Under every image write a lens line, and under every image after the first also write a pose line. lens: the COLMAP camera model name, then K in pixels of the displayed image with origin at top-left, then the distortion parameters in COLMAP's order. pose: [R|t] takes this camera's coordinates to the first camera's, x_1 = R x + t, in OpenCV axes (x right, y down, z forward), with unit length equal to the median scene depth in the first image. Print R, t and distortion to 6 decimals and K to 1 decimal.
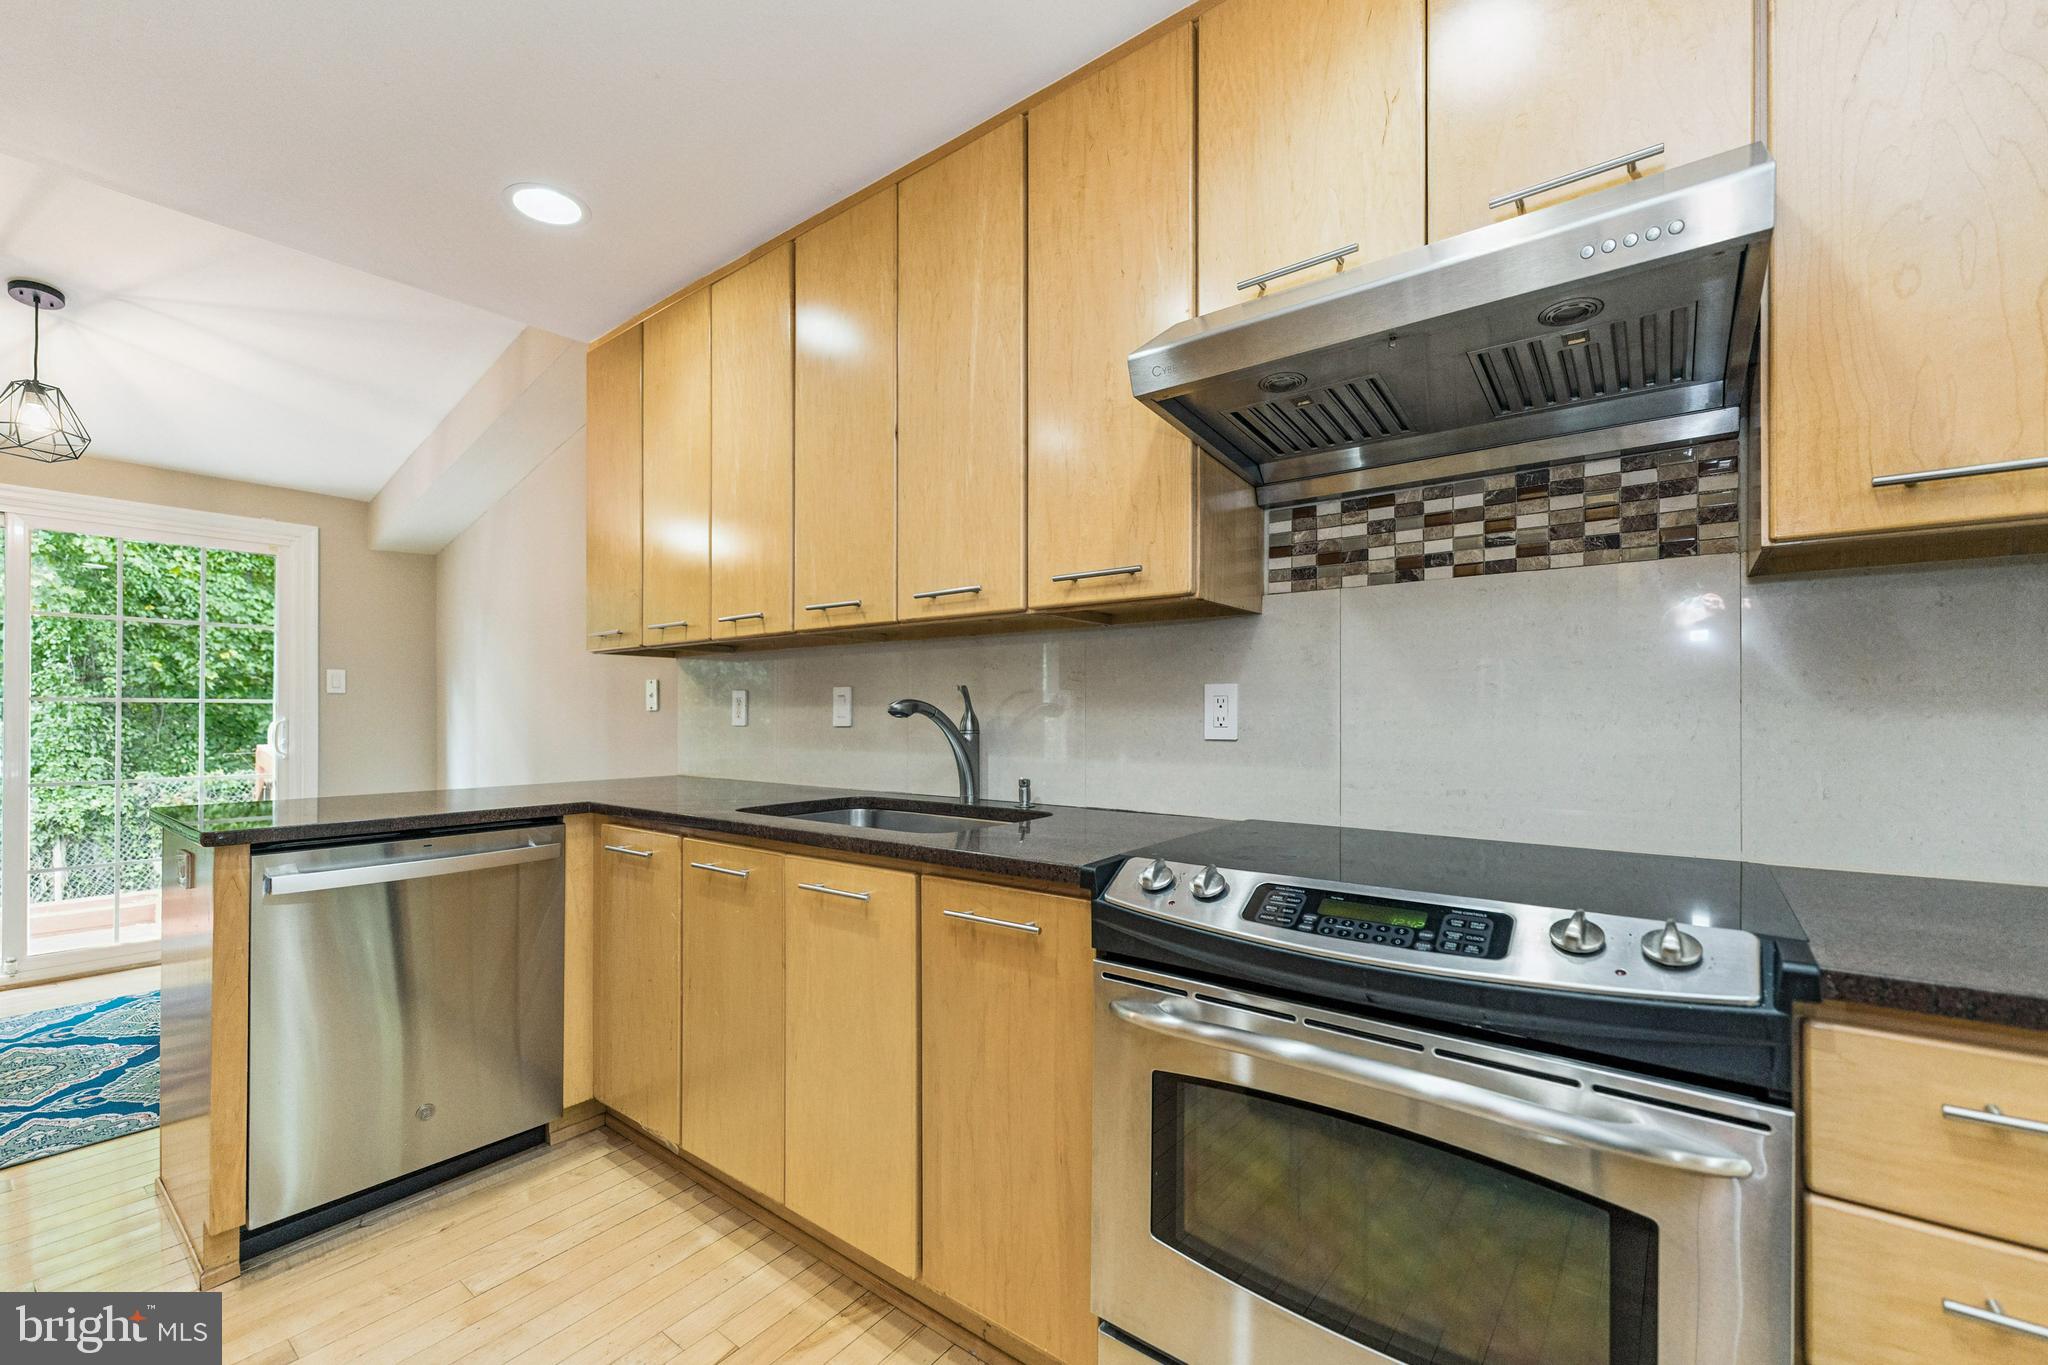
lens RADIAL K [[836.4, 0, 1020.3], [0, 836.4, 702.3], [0, 0, 1]] dist [0.001312, -0.000544]
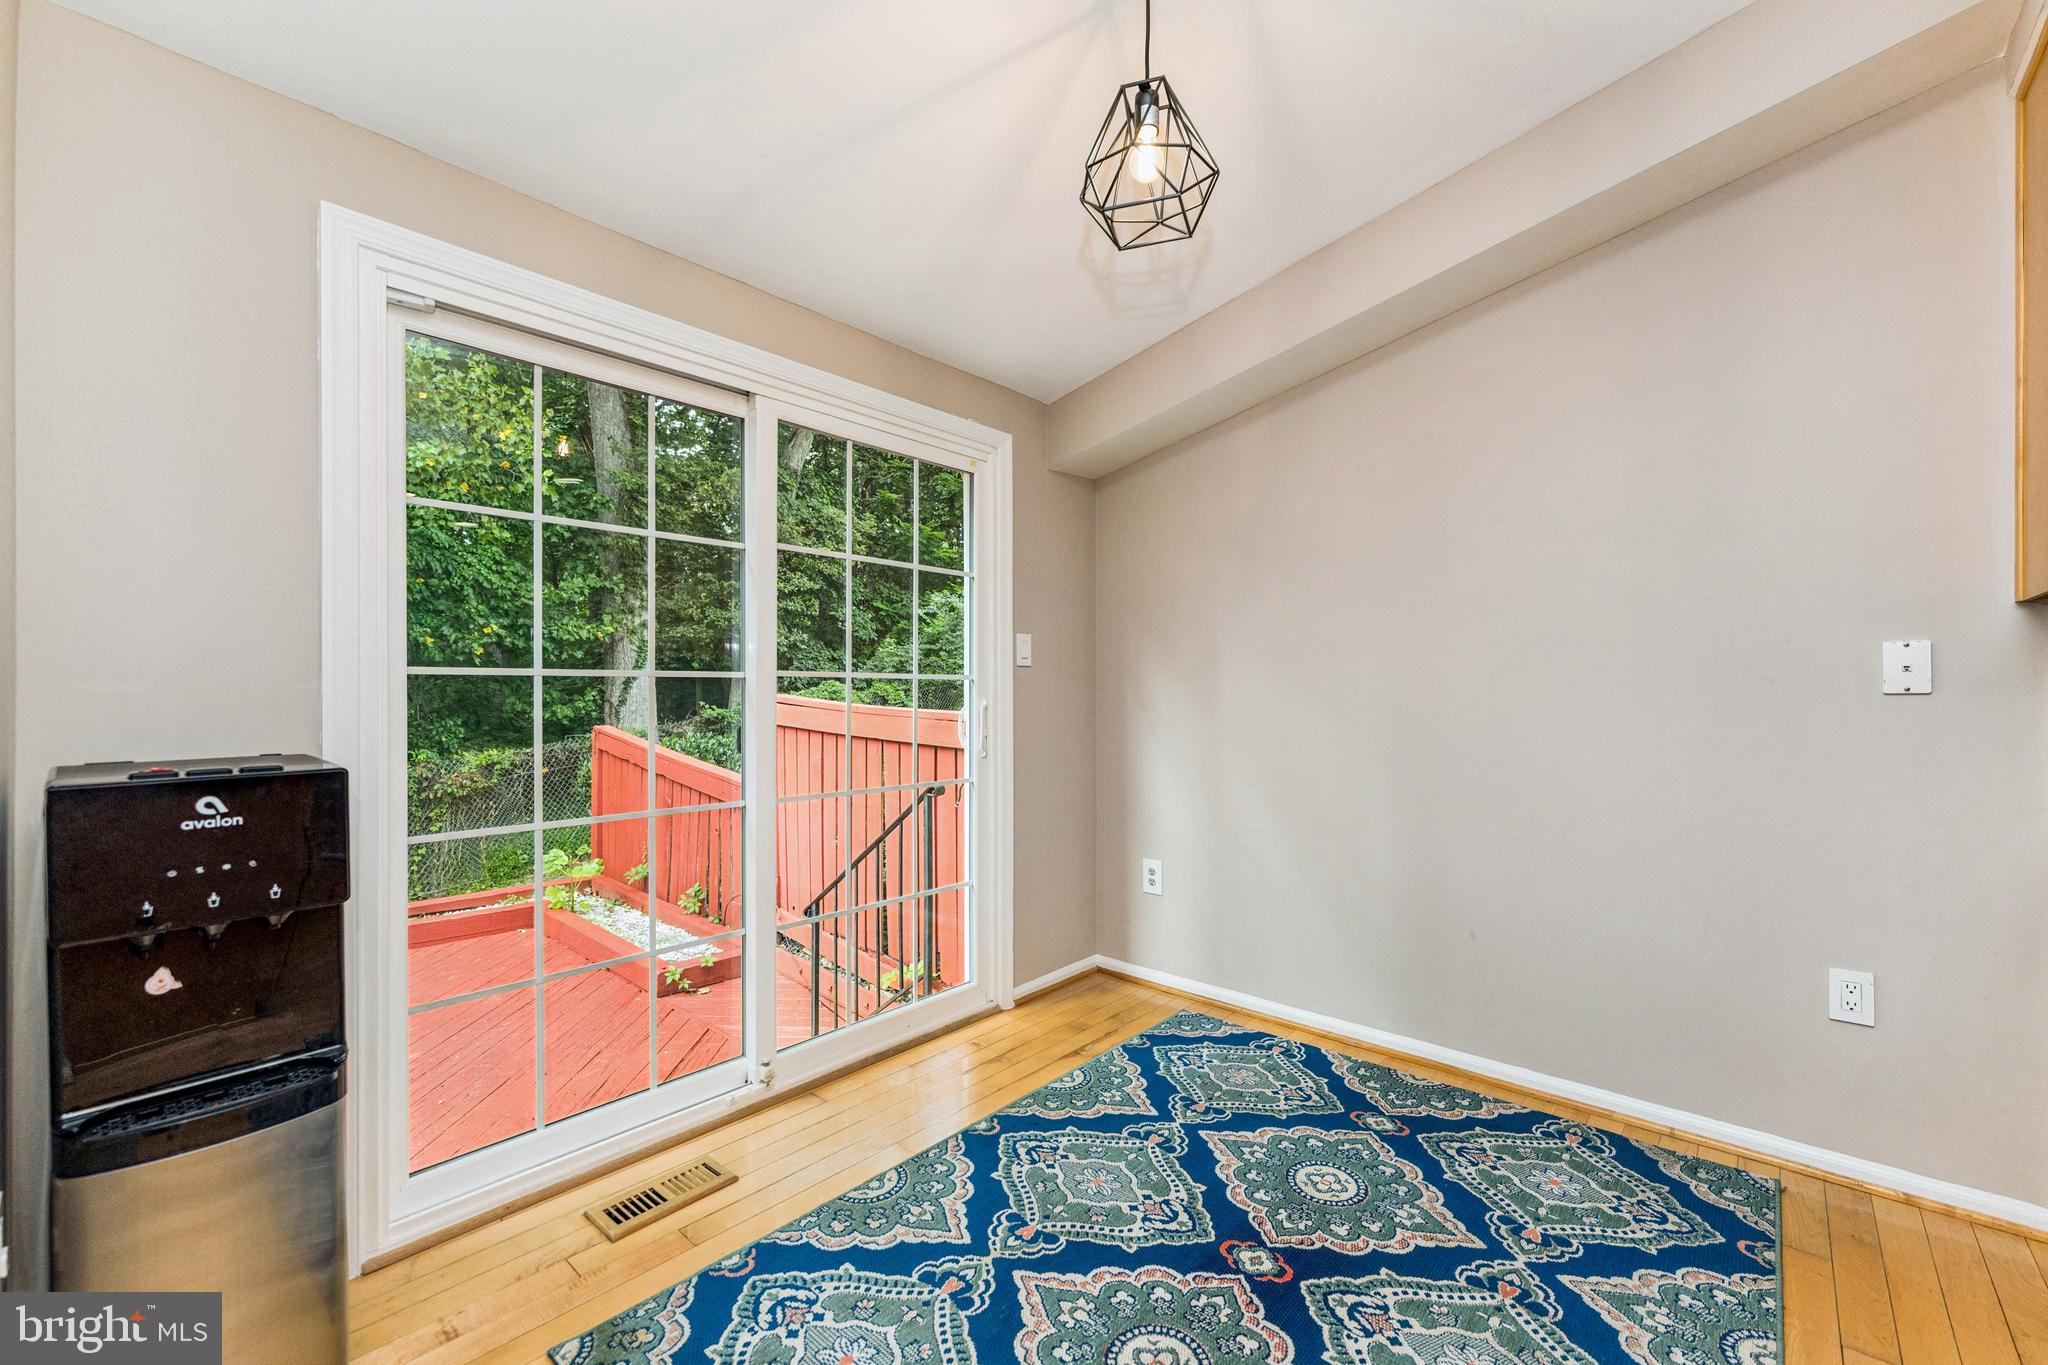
lens RADIAL K [[836.4, 0, 1022.9], [0, 836.4, 678.5], [0, 0, 1]] dist [0.001312, -0.000544]
pose [[0.996536, 0.001442, -0.083151, -0.273053], [-0.001604, 0.999997, -0.001879, 0.000511], [0.083148, 0.002006, 0.996535, 0.100184]]
